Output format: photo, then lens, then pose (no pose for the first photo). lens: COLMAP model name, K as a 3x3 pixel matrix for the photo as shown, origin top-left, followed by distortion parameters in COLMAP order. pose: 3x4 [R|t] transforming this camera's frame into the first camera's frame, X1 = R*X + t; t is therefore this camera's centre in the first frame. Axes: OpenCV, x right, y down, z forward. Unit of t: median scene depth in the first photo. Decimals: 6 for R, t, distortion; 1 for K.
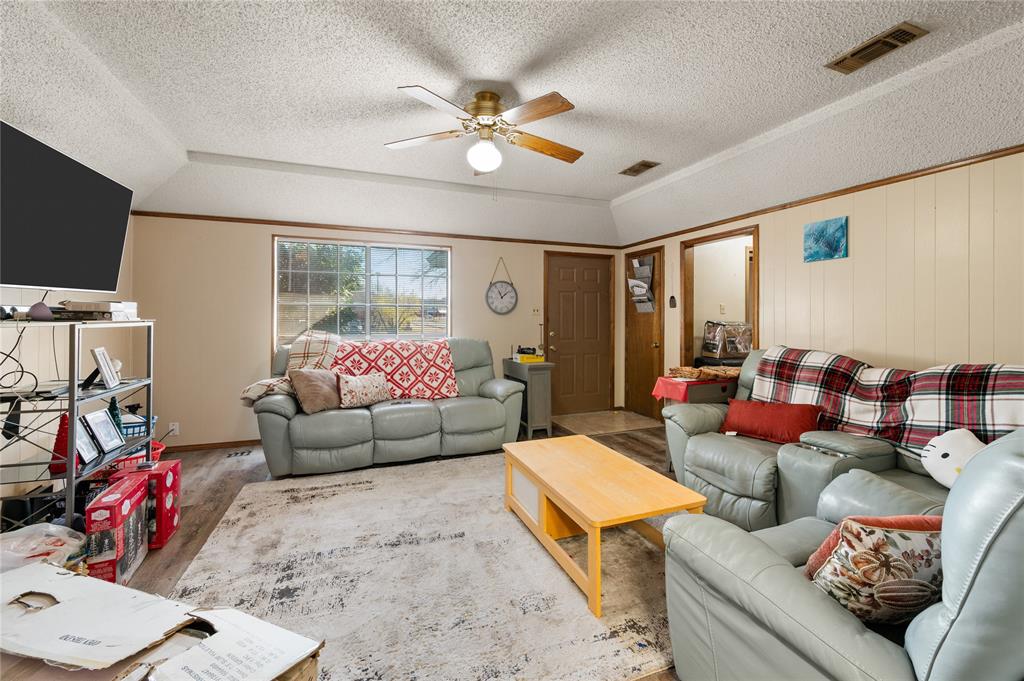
lens RADIAL K [[415.0, 0, 513.8], [0, 415.0, 325.3], [0, 0, 1]] dist [0.000549, 0.000057]
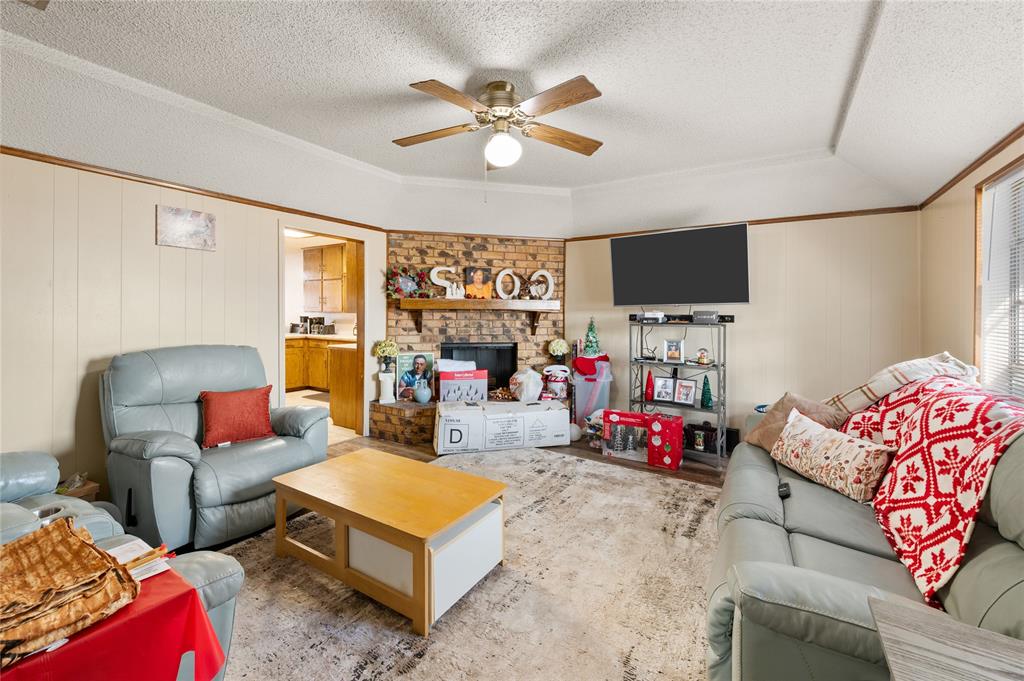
lens RADIAL K [[415.0, 0, 513.8], [0, 415.0, 325.3], [0, 0, 1]] dist [0.000549, 0.000057]
pose [[-0.799660, 0.011977, -0.600333, 0.389566], [-0.022072, 0.998539, 0.049322, -0.049430], [0.600047, 0.052691, -0.798228, 1.459738]]
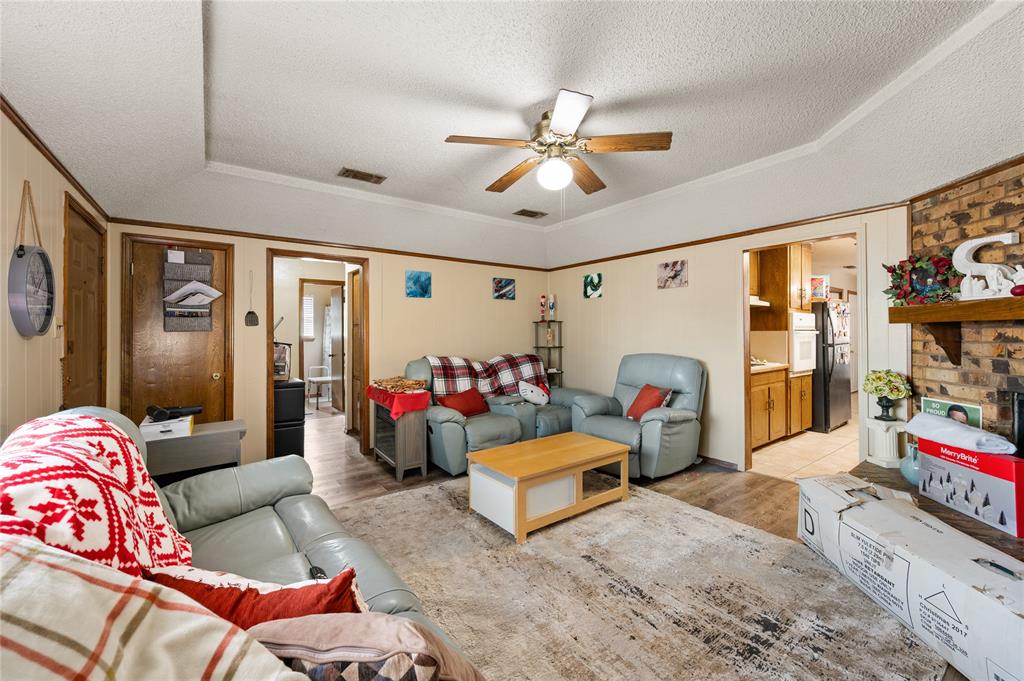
lens RADIAL K [[411.2, 0, 512.0], [0, 411.2, 340.5], [0, 0, 1]] dist [-0.001678, -0.000191]
pose [[-0.268409, -0.018304, 0.963131, -0.805297], [0.025228, 0.999343, 0.026023, -0.033850], [-0.962975, 0.031282, -0.267770, 1.125479]]
